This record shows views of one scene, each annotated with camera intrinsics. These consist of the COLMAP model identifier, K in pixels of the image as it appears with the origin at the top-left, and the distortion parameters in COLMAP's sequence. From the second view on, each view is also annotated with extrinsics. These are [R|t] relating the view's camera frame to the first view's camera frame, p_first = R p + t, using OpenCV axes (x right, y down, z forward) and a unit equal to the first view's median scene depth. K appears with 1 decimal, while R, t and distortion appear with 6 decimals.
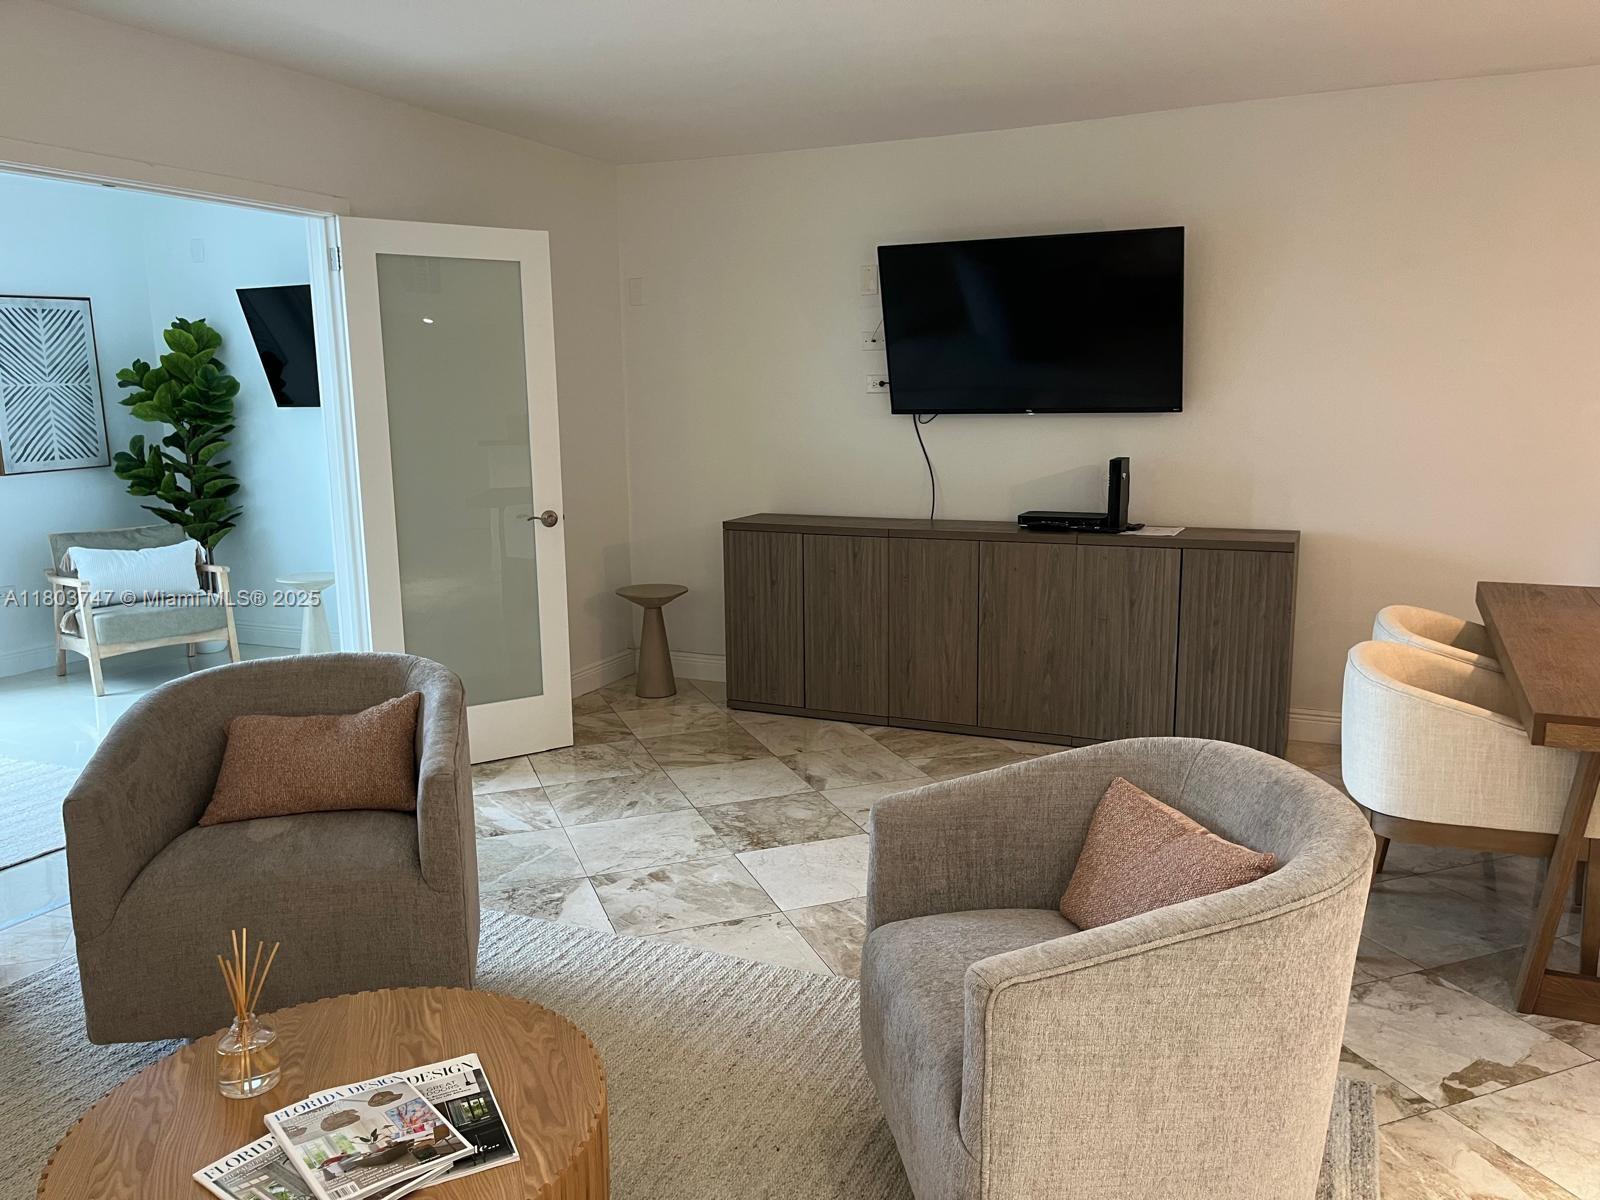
lens RADIAL K [[1212.8, 0, 803.9], [0, 1212.8, 596.3], [0, 0, 1]] dist [0.082625, -0.111315]
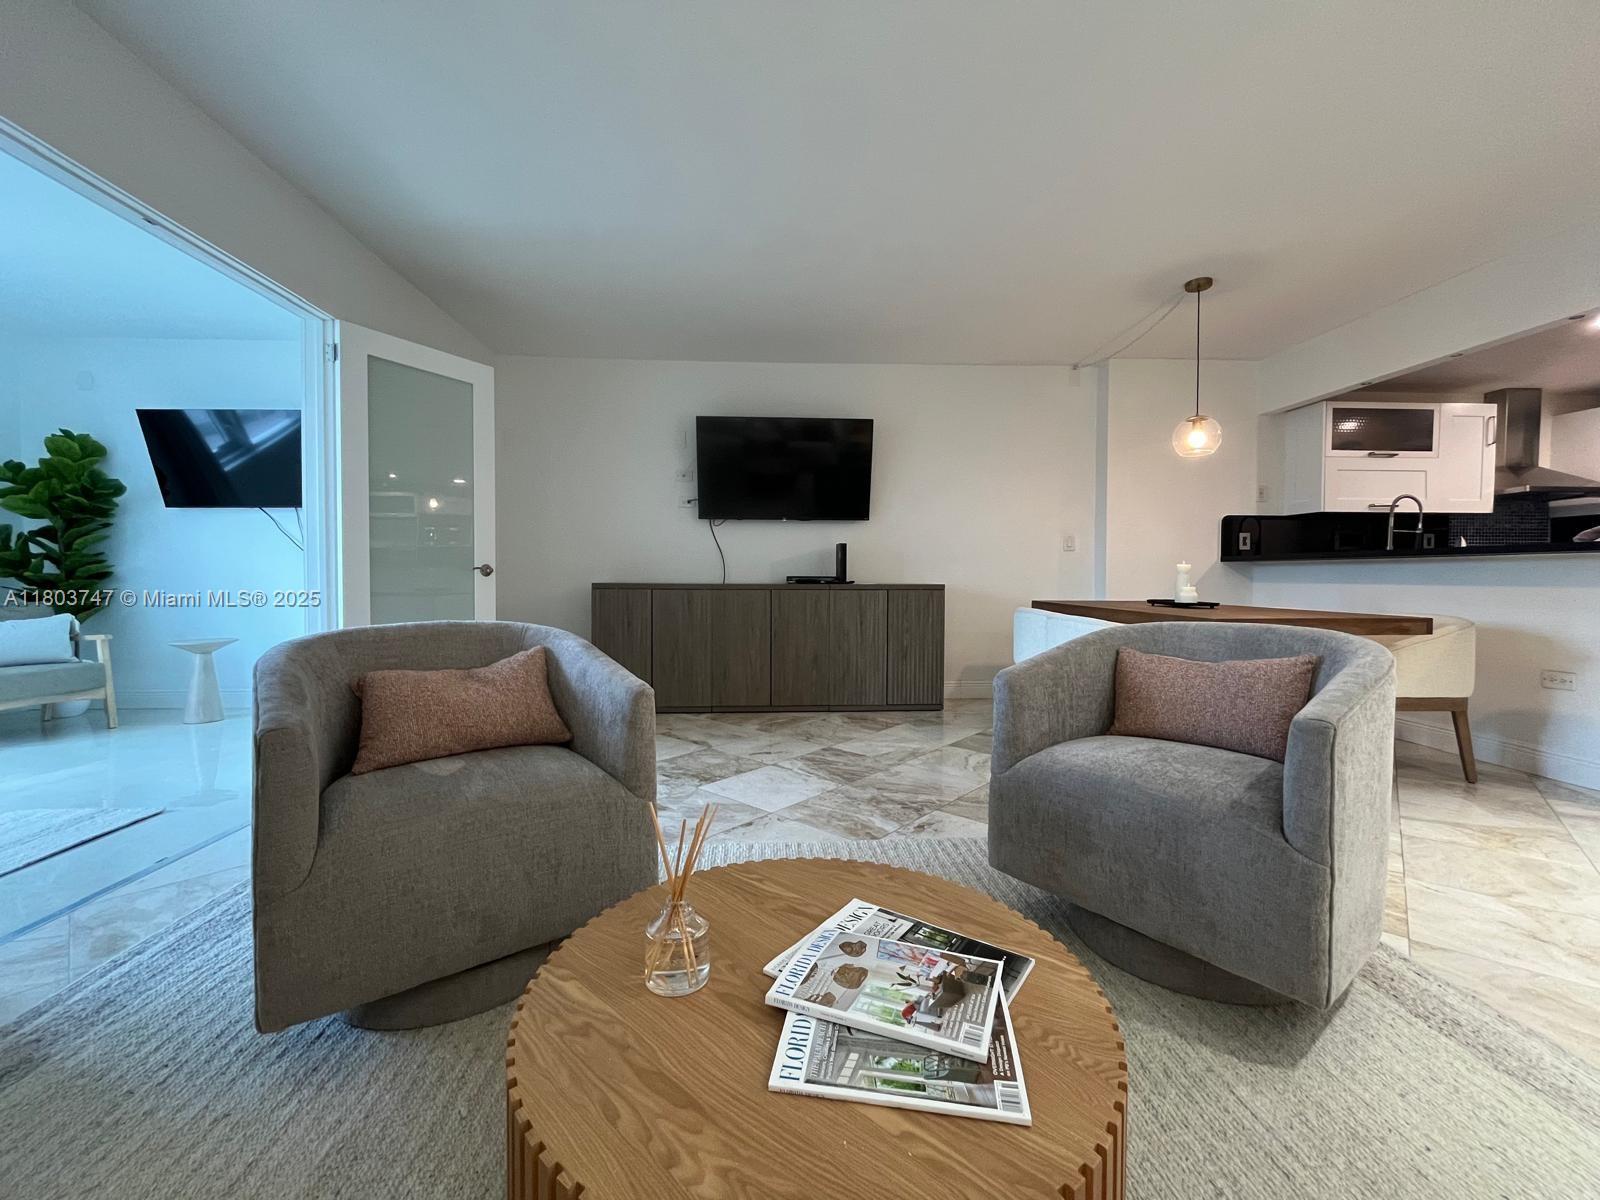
lens RADIAL K [[658.5, 0, 796.4], [0, 658.5, 591.4], [0, 0, 1]] dist [-0.001648, -0.000123]
pose [[0.886985, 0.004297, 0.461779, -0.228762], [0.063776, 0.989235, -0.131705, 0.072938], [-0.457374, 0.146270, 0.877163, 0.195249]]
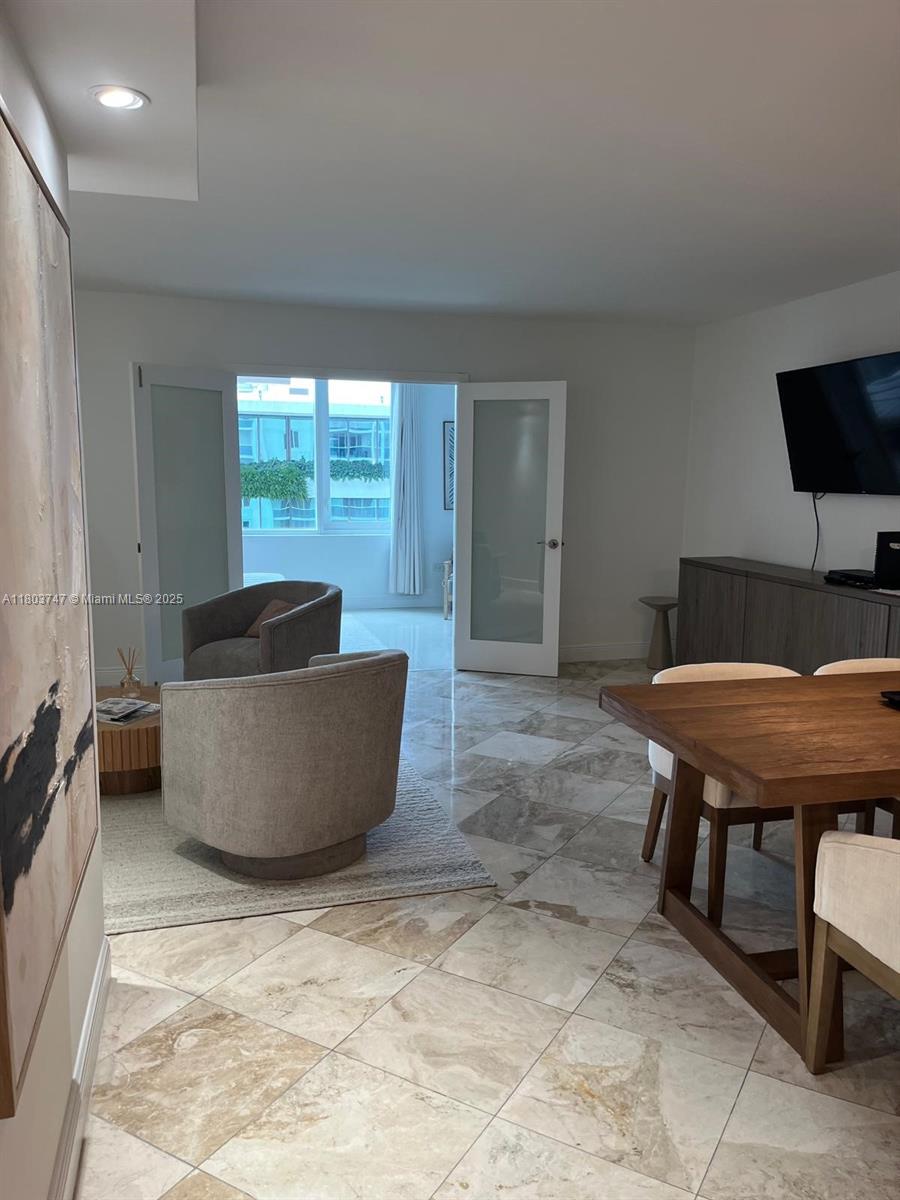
lens RADIAL K [[909.6, 0, 454.6], [0, 909.6, 603.2], [0, 0, 1]] dist [0.082625, -0.111315]
pose [[0.631705, 0.129444, -0.764325, 0.675805], [-0.143906, 0.988404, 0.048457, -0.021467], [0.761735, 0.079380, 0.643008, 0.052600]]
